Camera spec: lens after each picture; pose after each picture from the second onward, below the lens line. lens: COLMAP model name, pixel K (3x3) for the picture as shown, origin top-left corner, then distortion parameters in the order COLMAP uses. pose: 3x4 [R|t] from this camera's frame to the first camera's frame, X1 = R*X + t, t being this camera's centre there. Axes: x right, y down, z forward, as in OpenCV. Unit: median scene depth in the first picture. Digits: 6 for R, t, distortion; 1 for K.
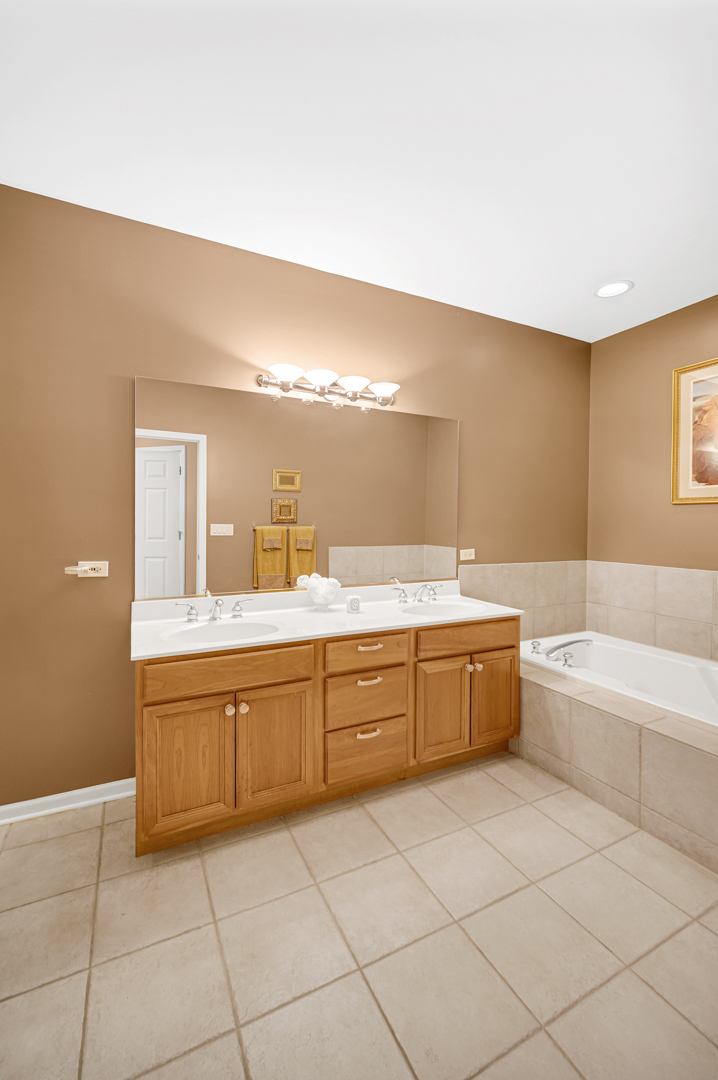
lens RADIAL K [[446.2, 0, 359.0], [0, 446.2, 531.7], [0, 0, 1]] dist [-0.001199, -0.000670]
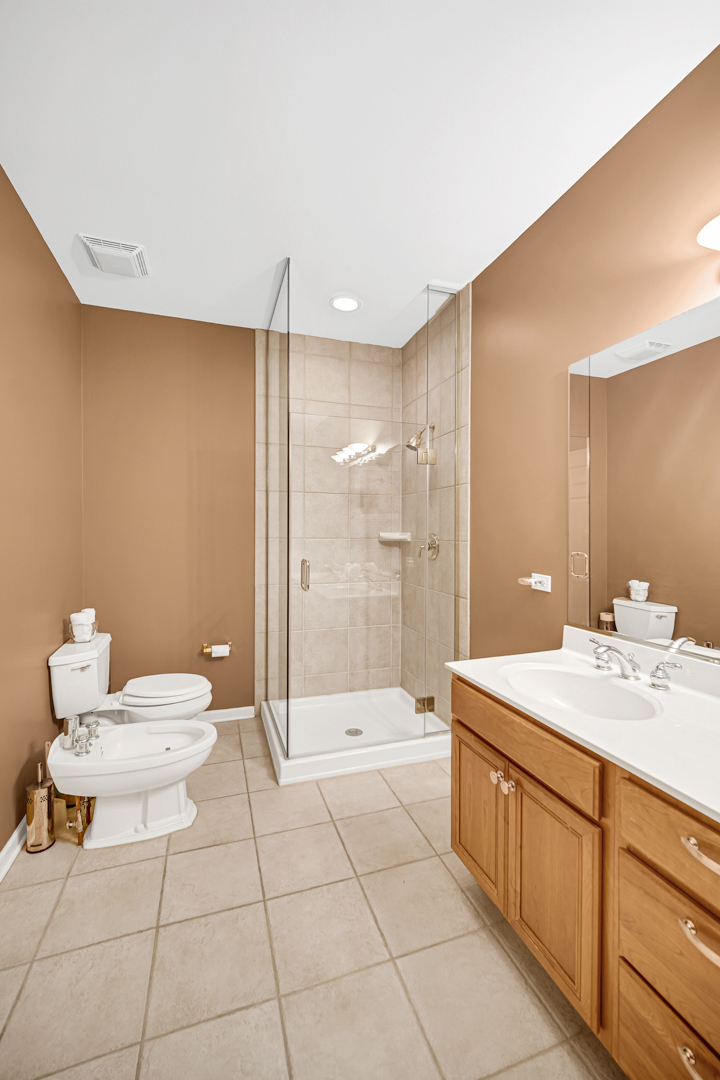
lens RADIAL K [[446.2, 0, 360.7], [0, 446.2, 535.6], [0, 0, 1]] dist [-0.001199, -0.000670]
pose [[-0.137479, -0.001732, -0.990503, 0.517742], [-0.006922, 0.999976, -0.000787, -0.019075], [0.990481, 0.006748, -0.137488, 0.876731]]
